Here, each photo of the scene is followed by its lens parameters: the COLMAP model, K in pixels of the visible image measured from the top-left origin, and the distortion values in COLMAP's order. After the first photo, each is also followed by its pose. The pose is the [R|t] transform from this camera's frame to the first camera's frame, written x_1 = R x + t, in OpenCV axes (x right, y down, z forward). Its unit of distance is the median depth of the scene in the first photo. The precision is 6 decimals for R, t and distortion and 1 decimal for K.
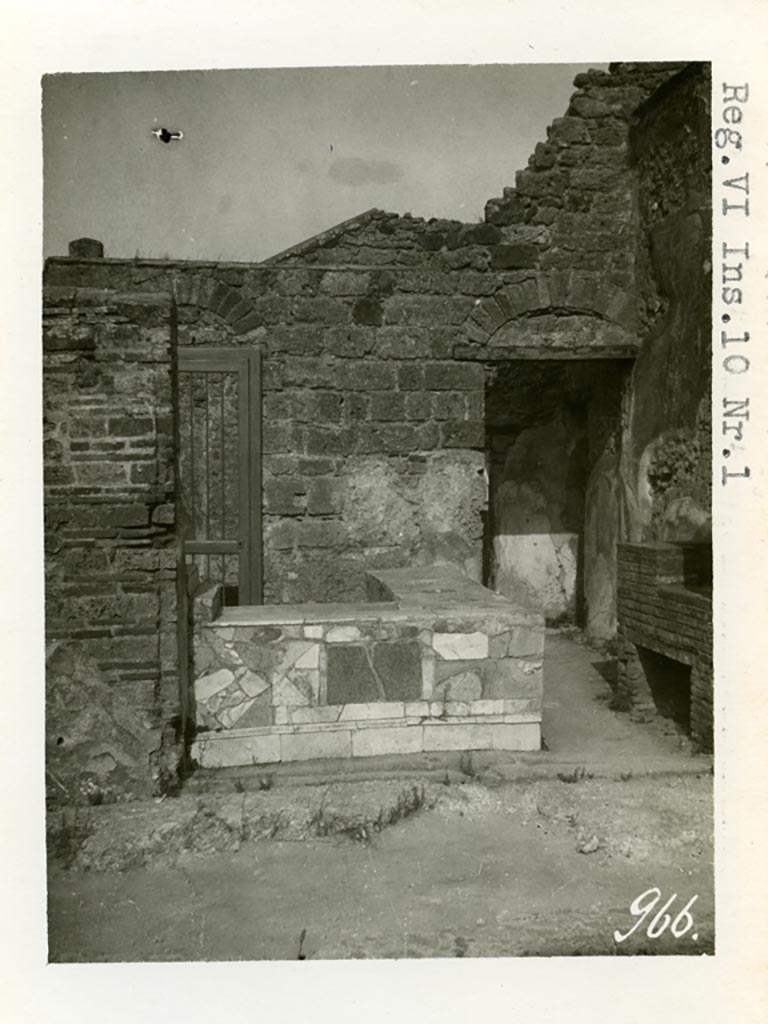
lens RADIAL K [[815.8, 0, 384.0], [0, 815.8, 512.0], [0, 0, 1]] dist [-0.058831, 0.052146]
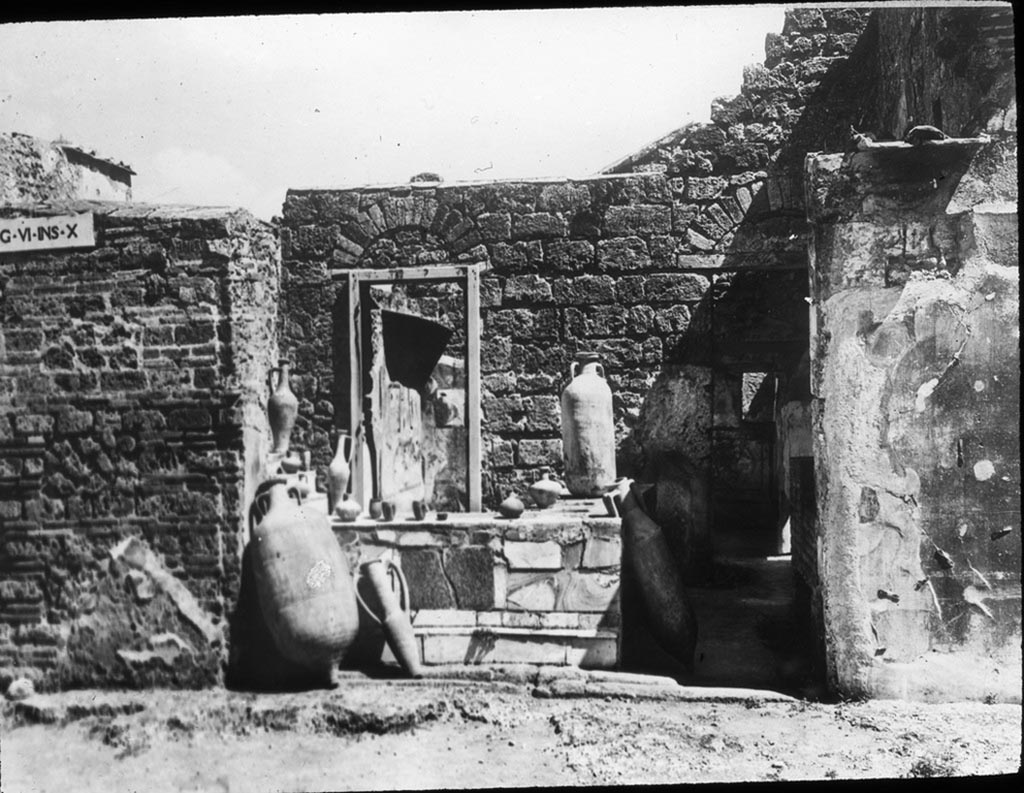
lens RADIAL K [[837.3, 0, 512.6], [0, 837.3, 426.4], [0, 0, 1]] dist [-0.005107, -0.001940]
pose [[0.976551, 0.001298, -0.215281, 0.287060], [-0.004151, 0.999909, -0.012802, 0.023902], [0.215245, 0.013395, 0.976468, 0.015398]]
